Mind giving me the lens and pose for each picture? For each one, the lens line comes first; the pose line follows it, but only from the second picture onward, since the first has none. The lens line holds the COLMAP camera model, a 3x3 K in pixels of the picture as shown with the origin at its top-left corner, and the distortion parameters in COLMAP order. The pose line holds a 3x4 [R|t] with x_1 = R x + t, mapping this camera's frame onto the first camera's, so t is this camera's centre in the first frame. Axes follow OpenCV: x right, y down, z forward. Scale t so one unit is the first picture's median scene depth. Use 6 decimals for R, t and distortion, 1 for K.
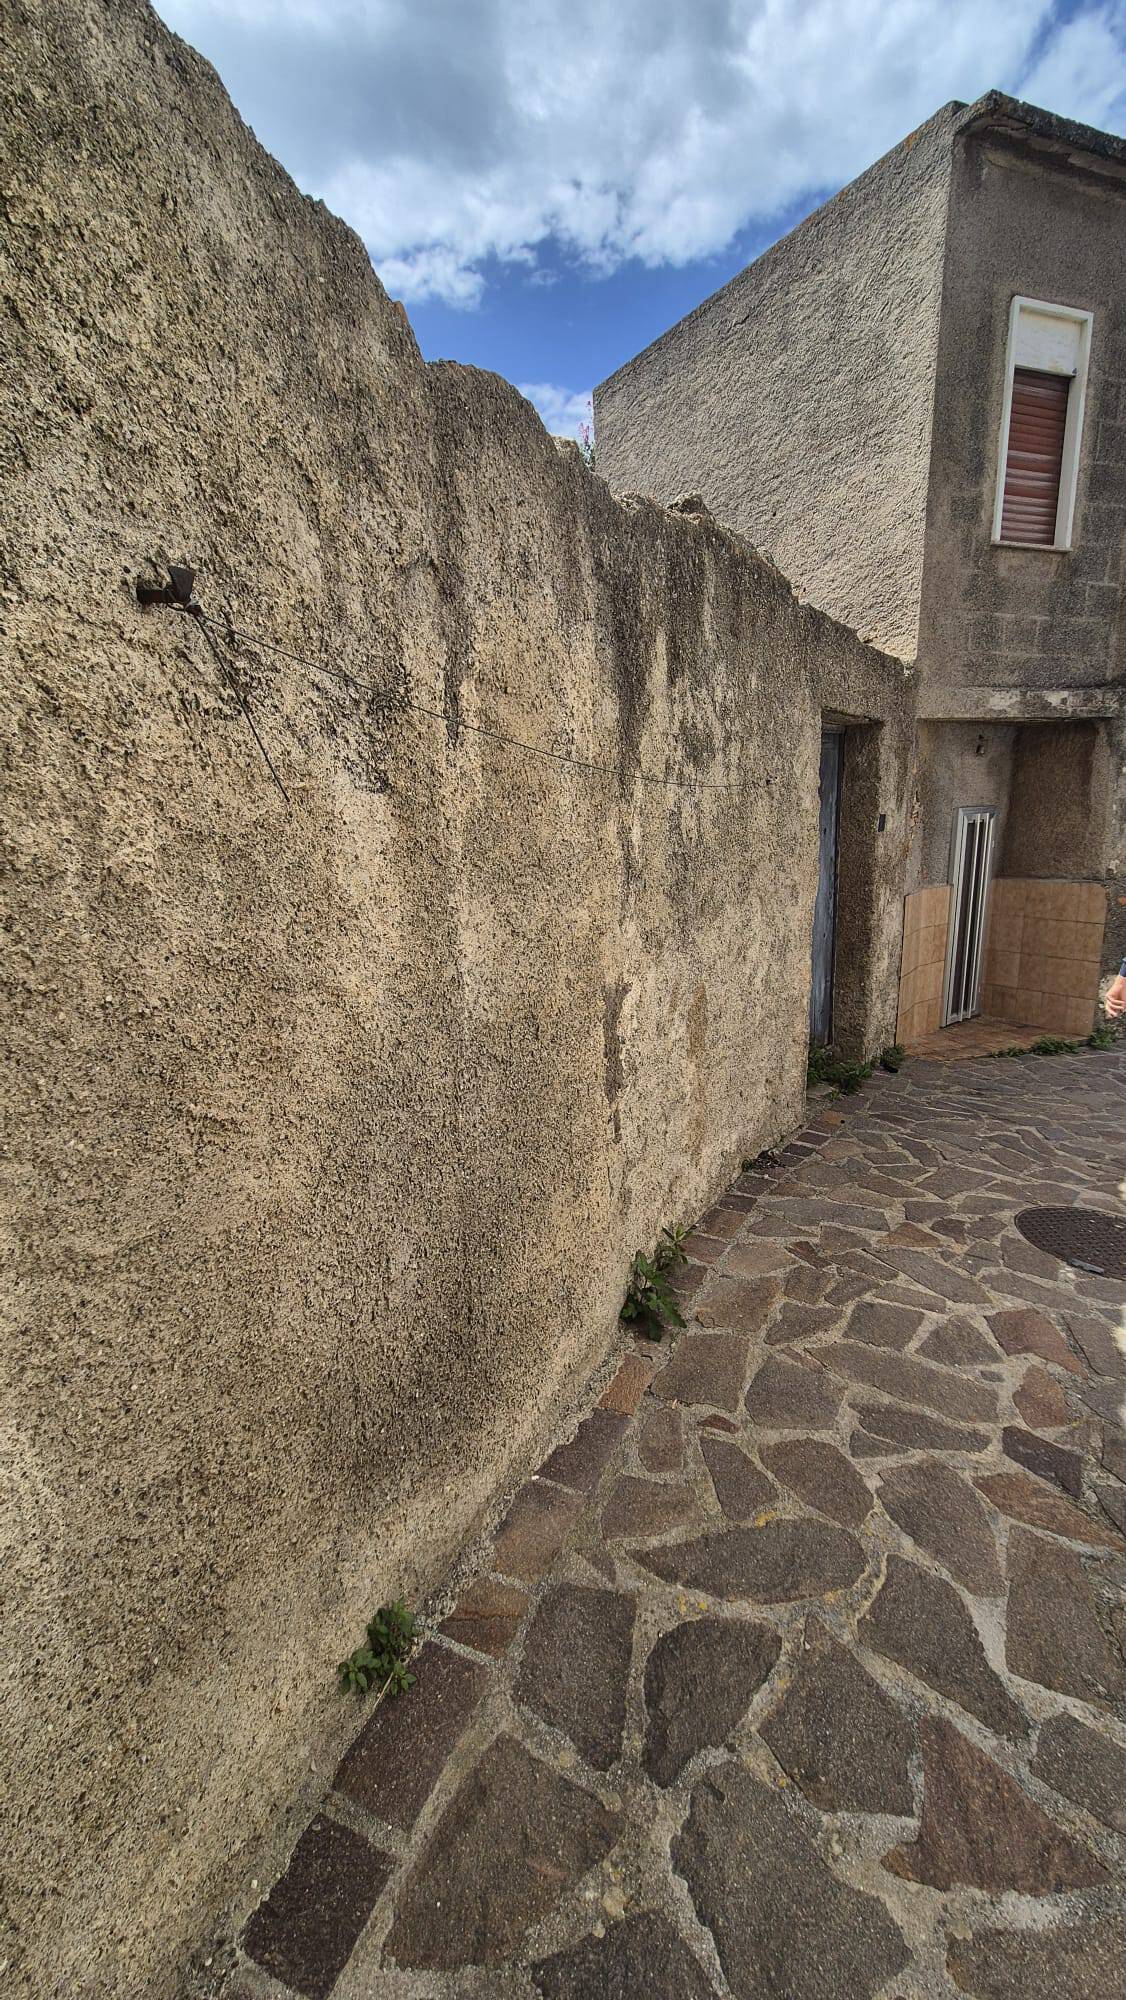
lens RADIAL K [[813.6, 0, 566.0], [0, 813.6, 997.4], [0, 0, 1]] dist [0.002157, -0.000668]
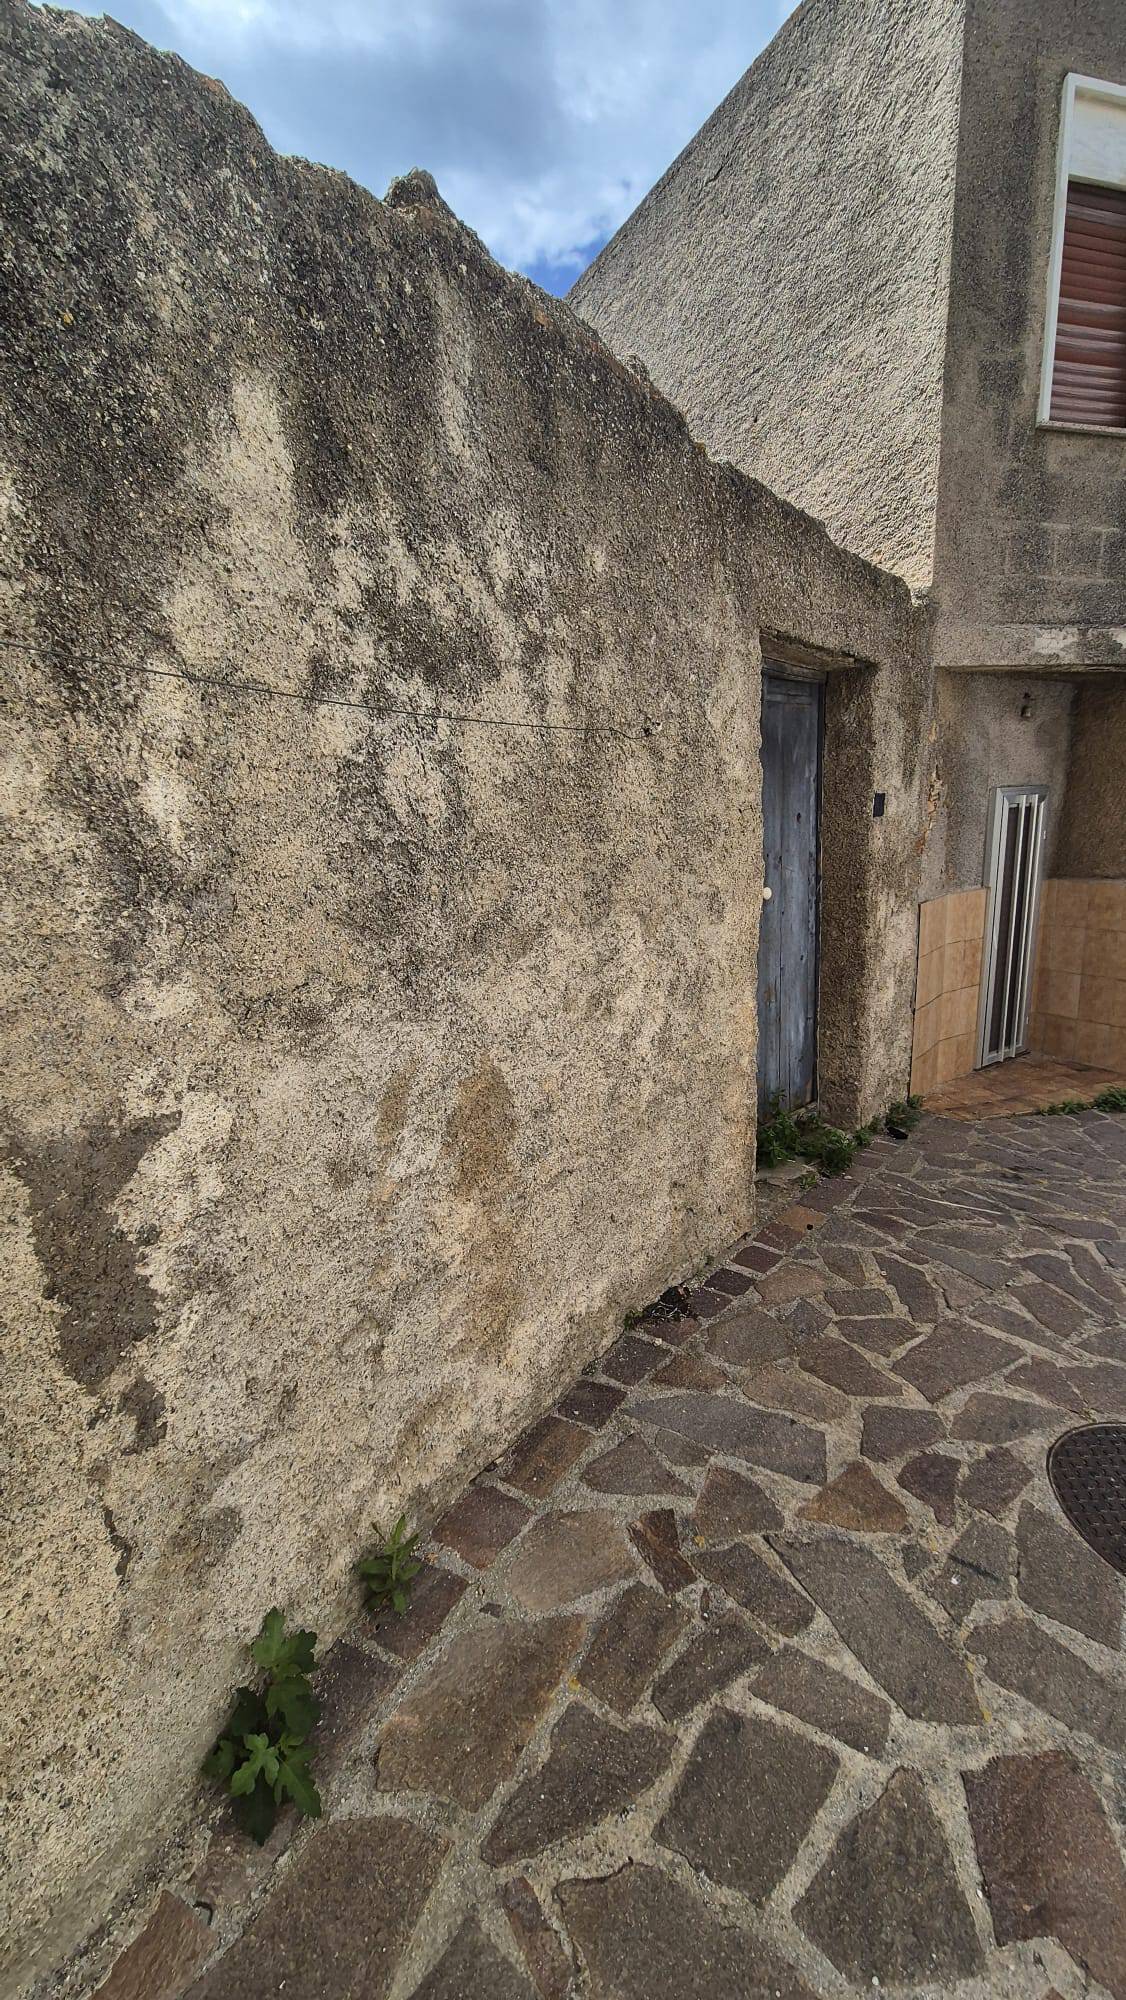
lens RADIAL K [[813.6, 0, 560.4], [0, 813.6, 1005.8], [0, 0, 1]] dist [0.002157, -0.000668]
pose [[0.997470, -0.001810, -0.071064, 0.192911], [0.002094, 0.999990, 0.003932, -0.046497], [0.071056, -0.004071, 0.997464, 0.310306]]
